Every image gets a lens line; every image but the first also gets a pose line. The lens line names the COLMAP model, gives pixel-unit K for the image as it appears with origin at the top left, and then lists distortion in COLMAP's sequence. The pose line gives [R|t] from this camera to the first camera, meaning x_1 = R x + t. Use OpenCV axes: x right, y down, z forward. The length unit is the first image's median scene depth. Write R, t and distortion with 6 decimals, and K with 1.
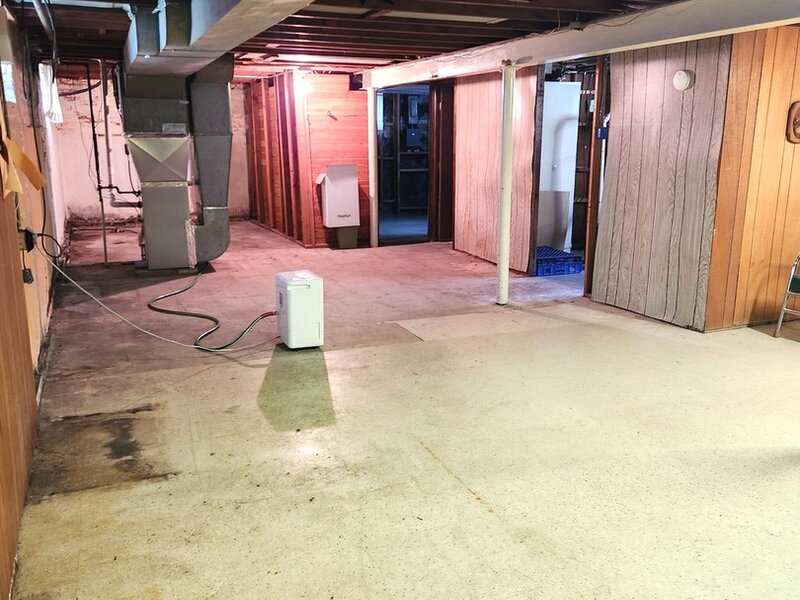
lens RADIAL K [[708.9, 0, 399.3], [0, 708.9, 297.4], [0, 0, 1]] dist [0.021964, 0.009126]
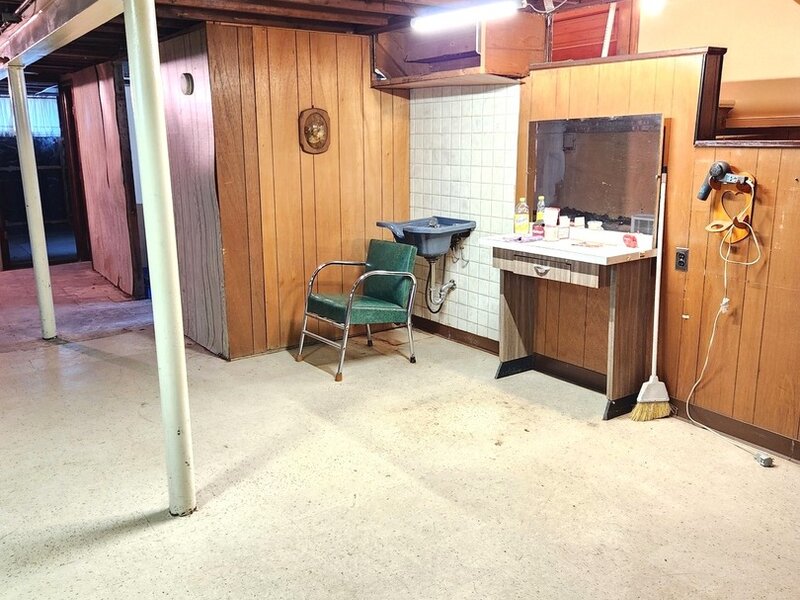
lens RADIAL K [[708.9, 0, 400.3], [0, 708.9, 301.7], [0, 0, 1]] dist [0.021964, 0.009126]
pose [[0.975912, -0.059724, 0.209829, 0.453951], [0.059219, 0.998207, 0.008697, -0.021400], [-0.209972, 0.003939, 0.977699, 0.059900]]
